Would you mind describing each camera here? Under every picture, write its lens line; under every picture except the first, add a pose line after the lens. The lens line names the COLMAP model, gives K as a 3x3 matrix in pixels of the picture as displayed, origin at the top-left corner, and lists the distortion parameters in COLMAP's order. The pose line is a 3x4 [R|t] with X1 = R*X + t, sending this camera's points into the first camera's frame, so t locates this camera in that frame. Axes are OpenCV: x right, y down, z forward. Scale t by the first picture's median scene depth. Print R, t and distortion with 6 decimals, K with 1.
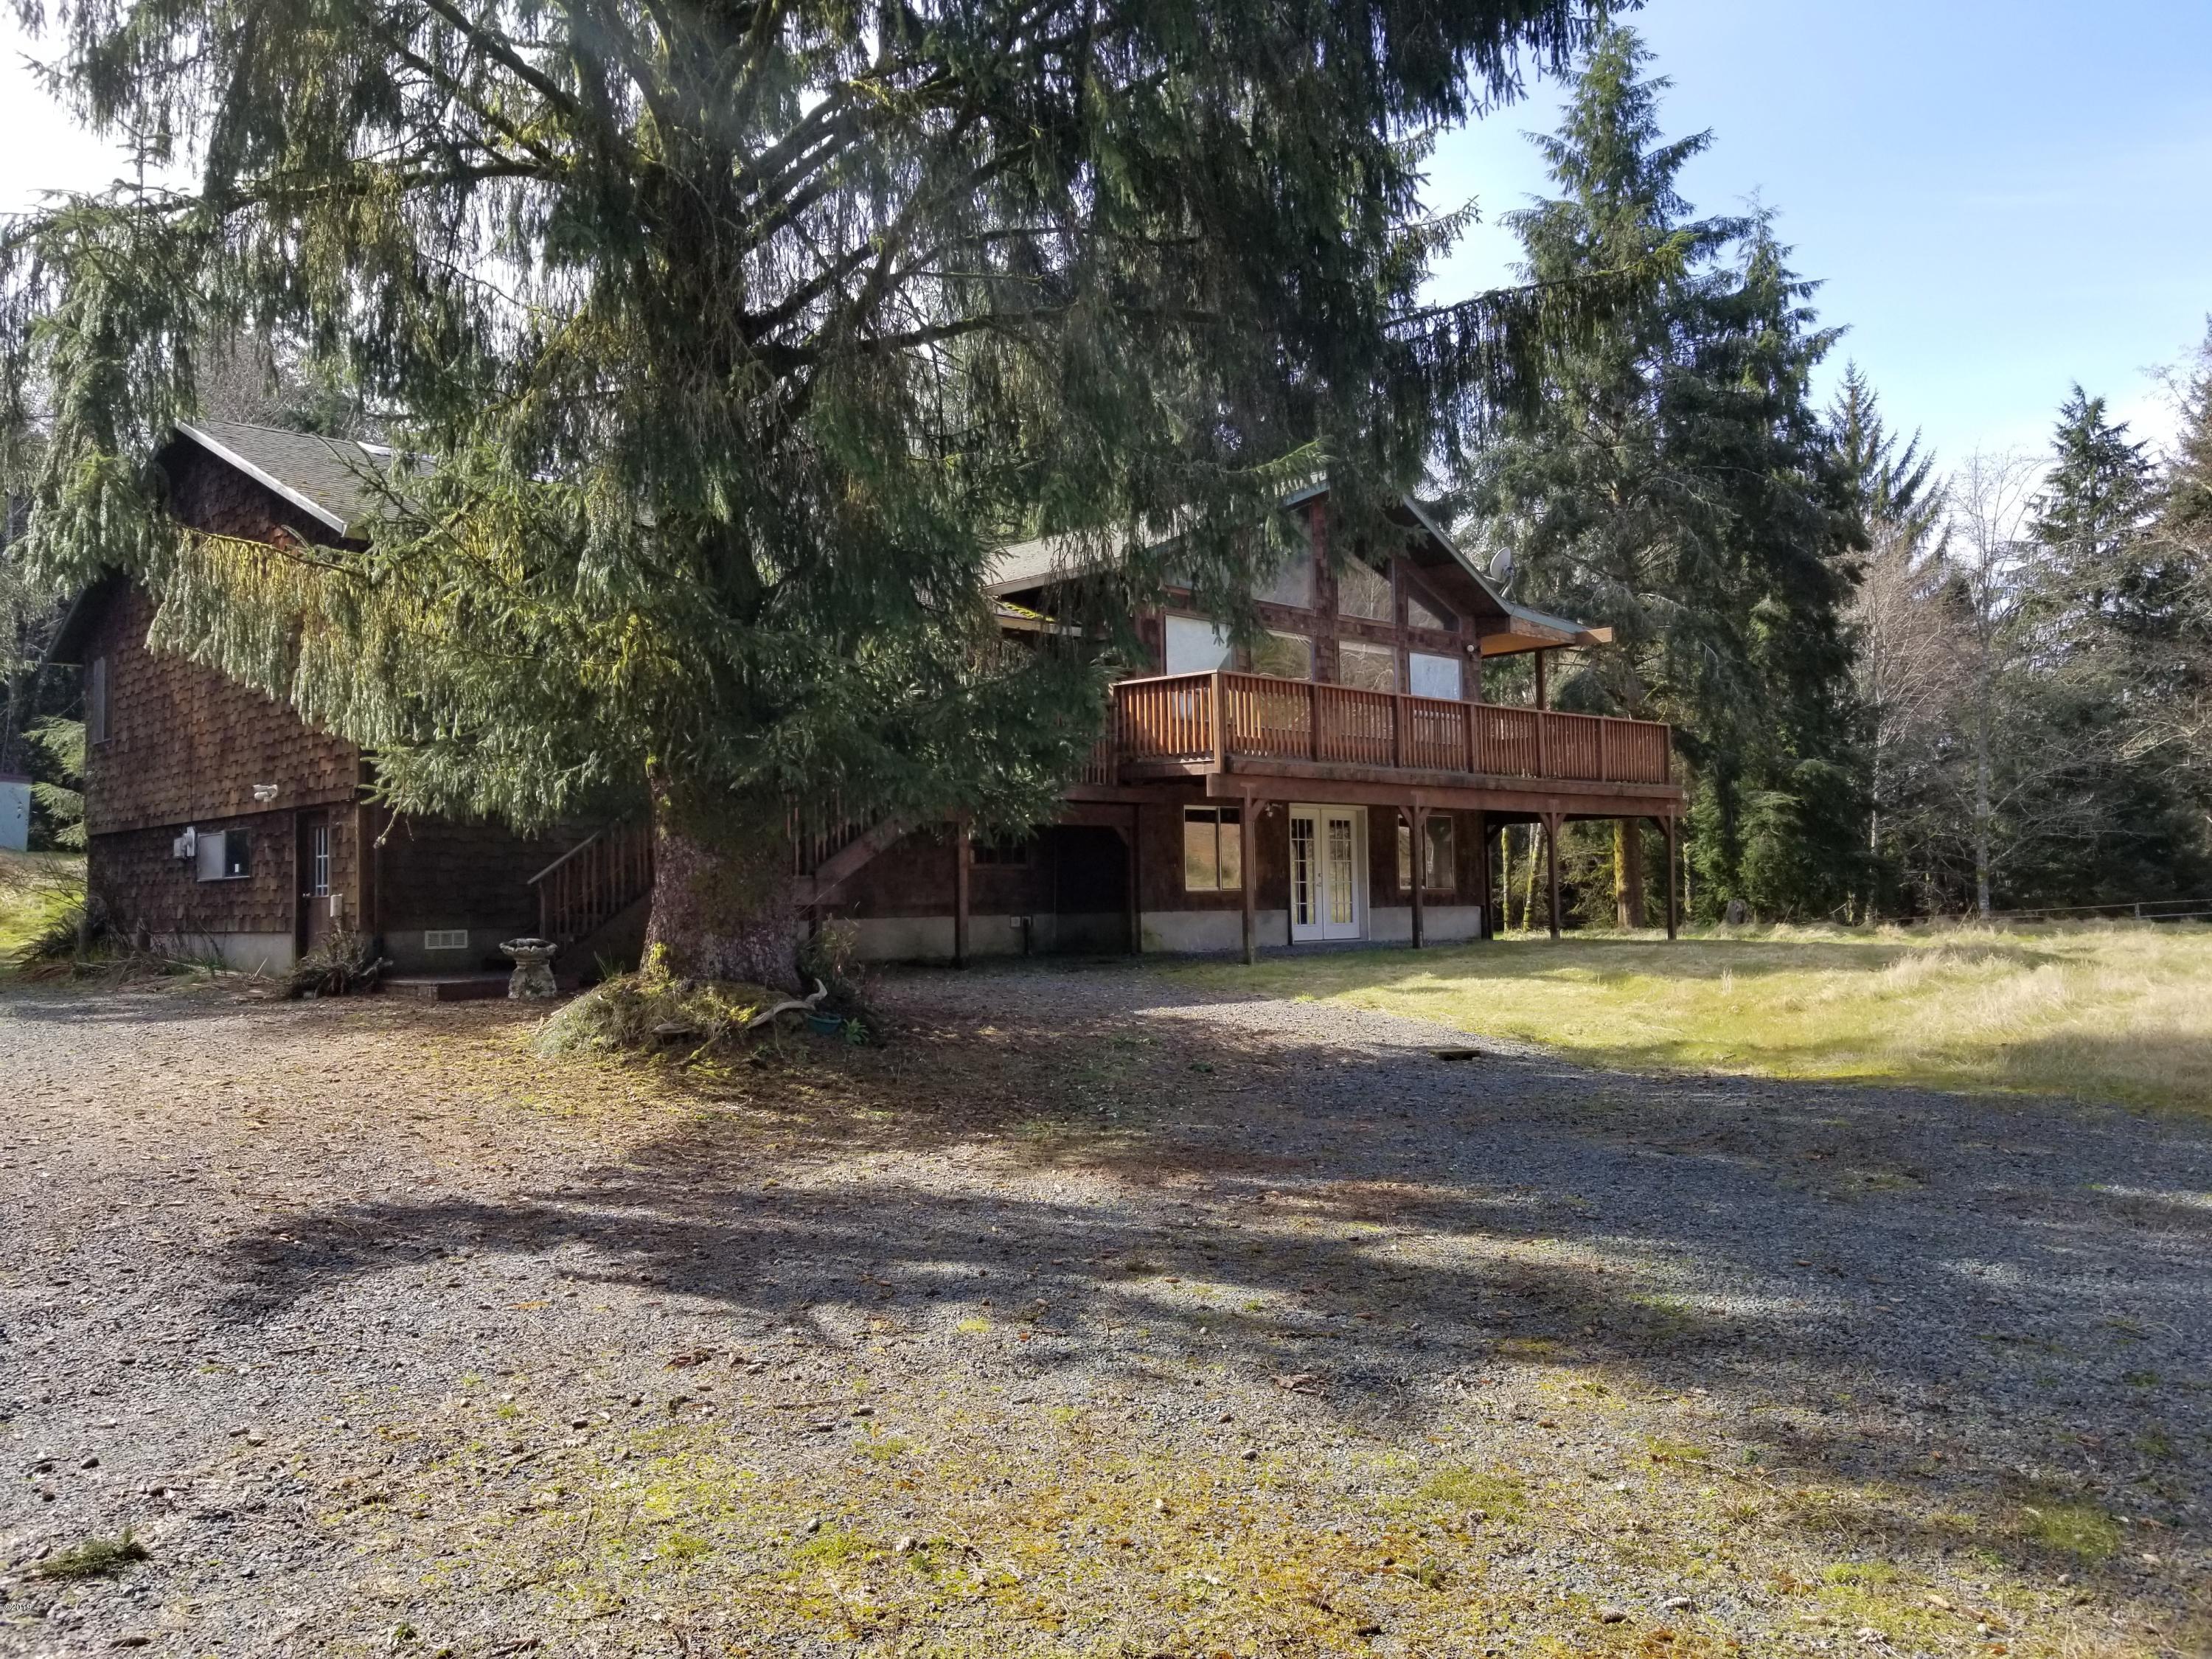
lens RADIAL K [[1733.4, 0, 1096.7], [0, 1733.4, 806.6], [0, 0, 1]] dist [0.119283, -0.222460]
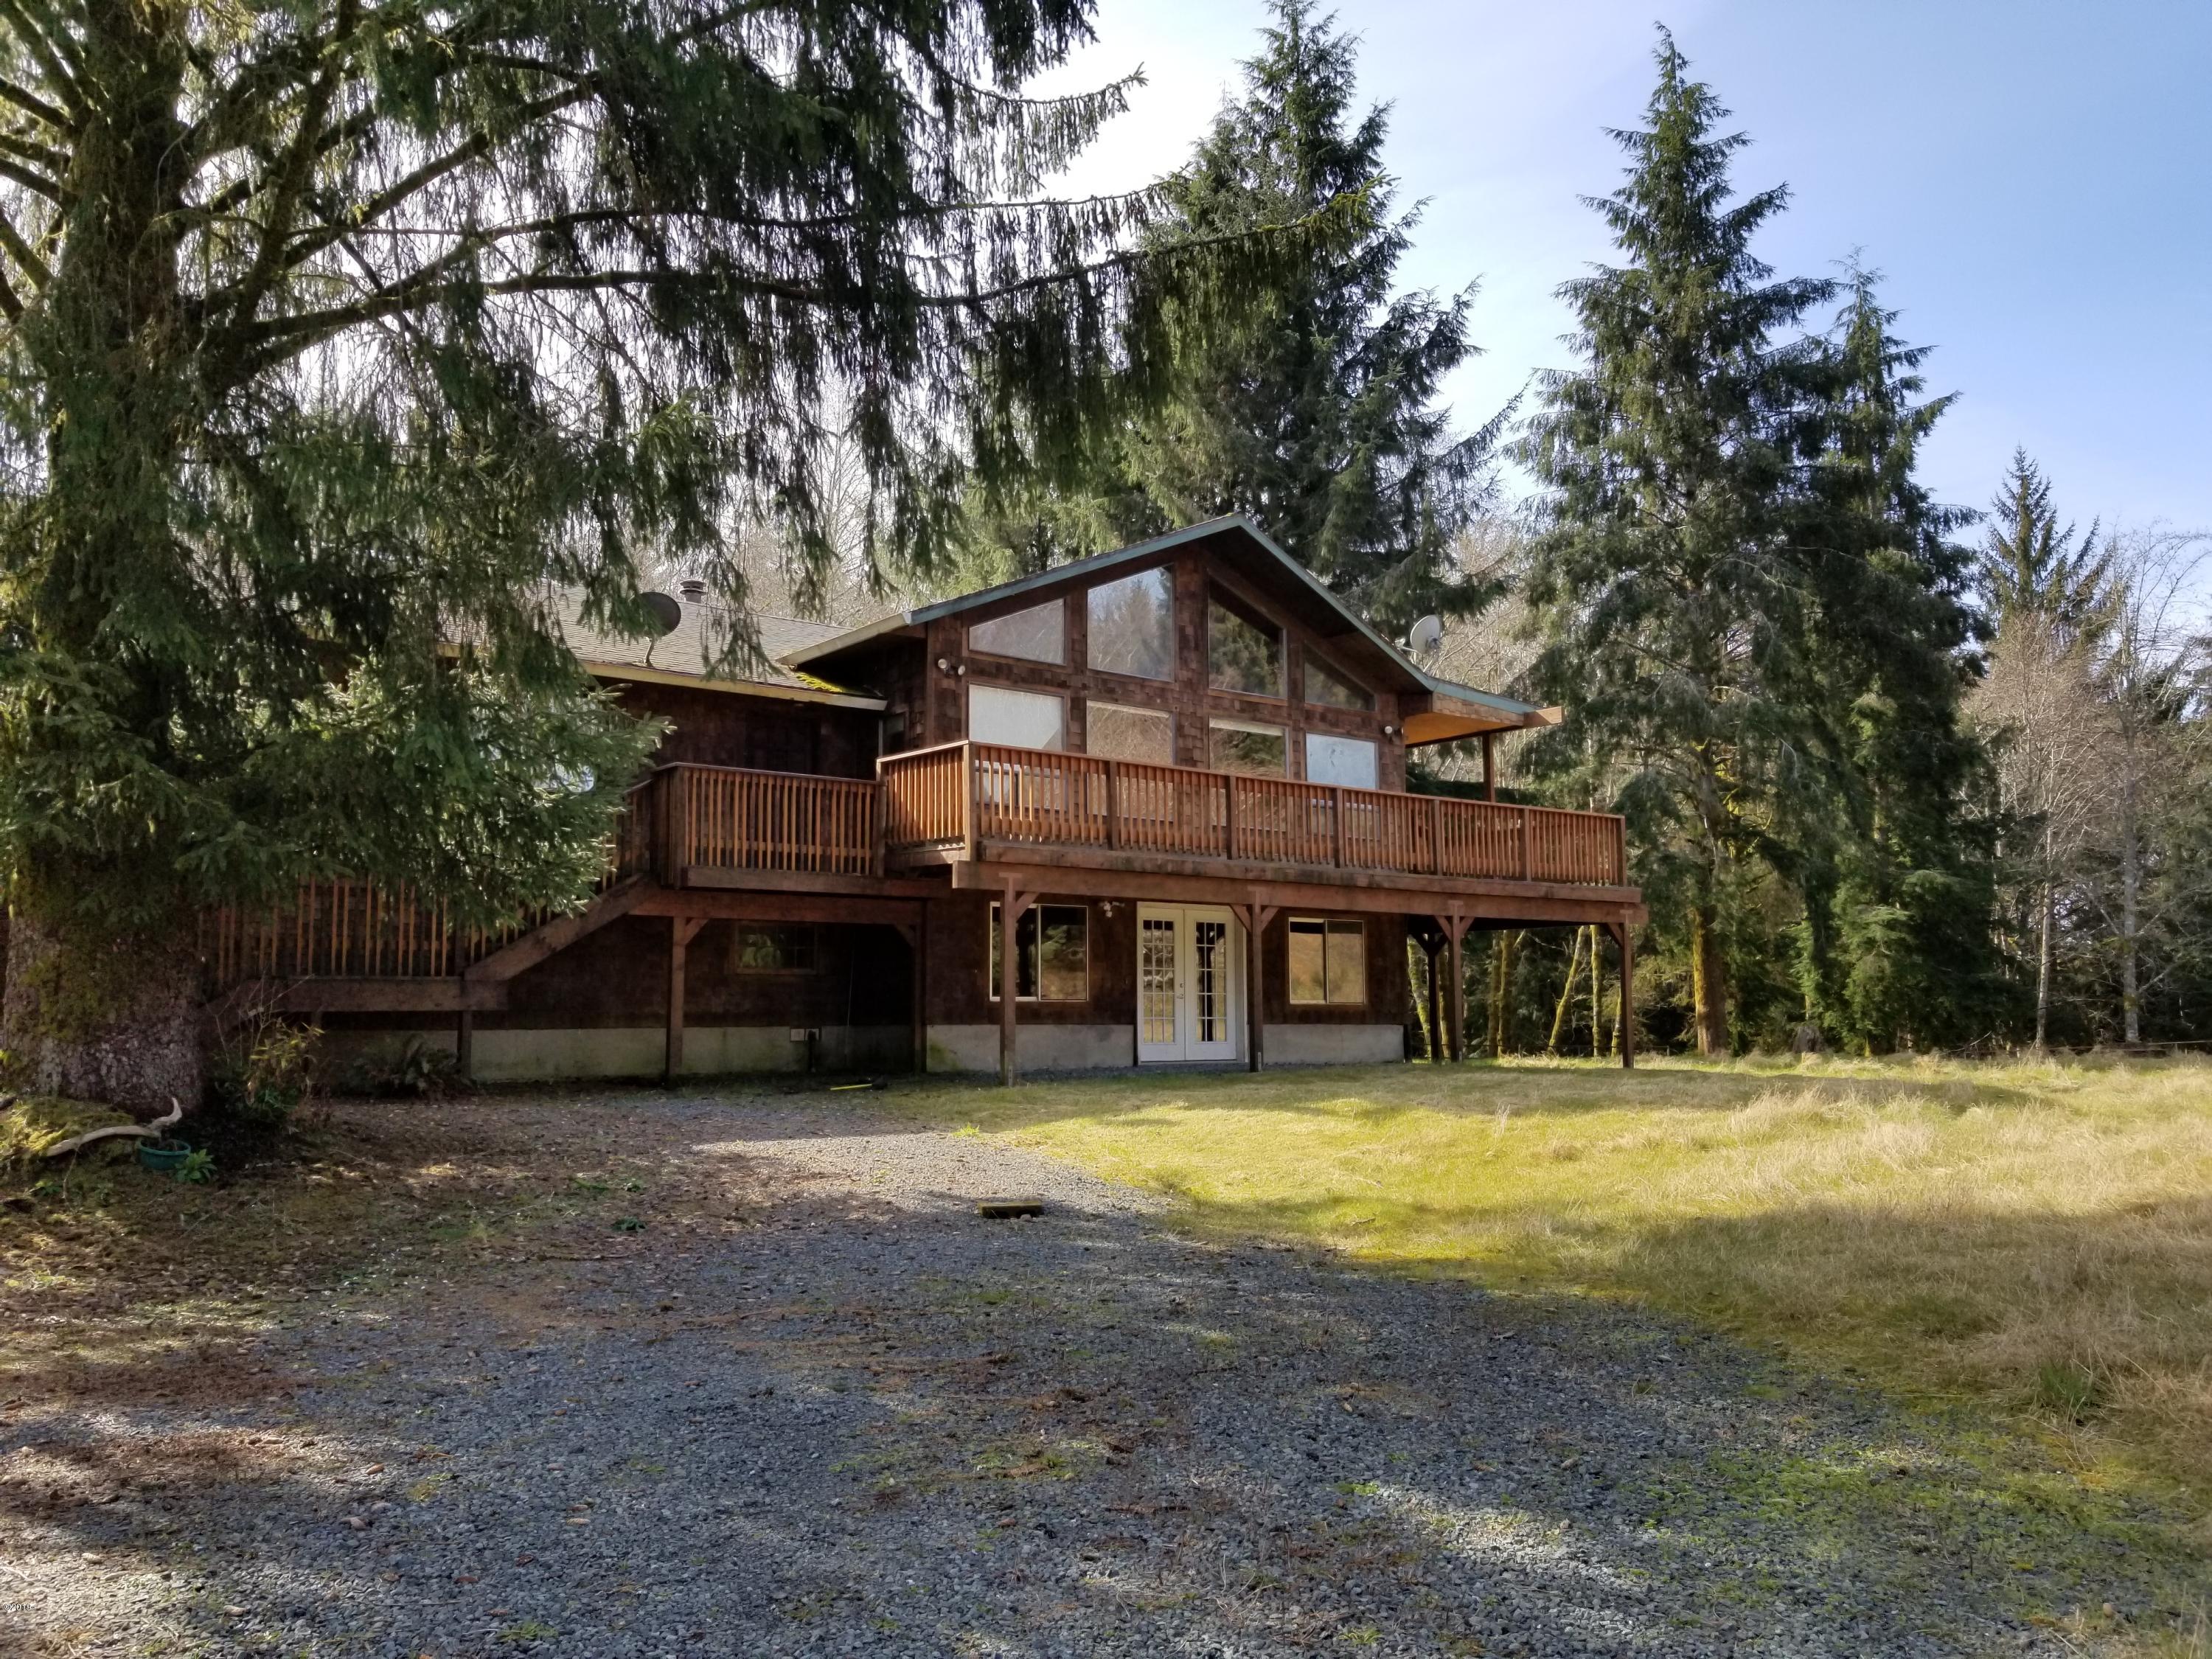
lens RADIAL K [[1721.0, 0, 1106.0], [0, 1721.0, 829.5], [0, 0, 1]] dist [0.115835, -0.221388]
pose [[0.993291, 0.001224, -0.115639, 0.099190], [-0.007626, 0.998461, -0.054929, 0.004704], [0.115394, 0.055442, 0.991771, 0.070196]]
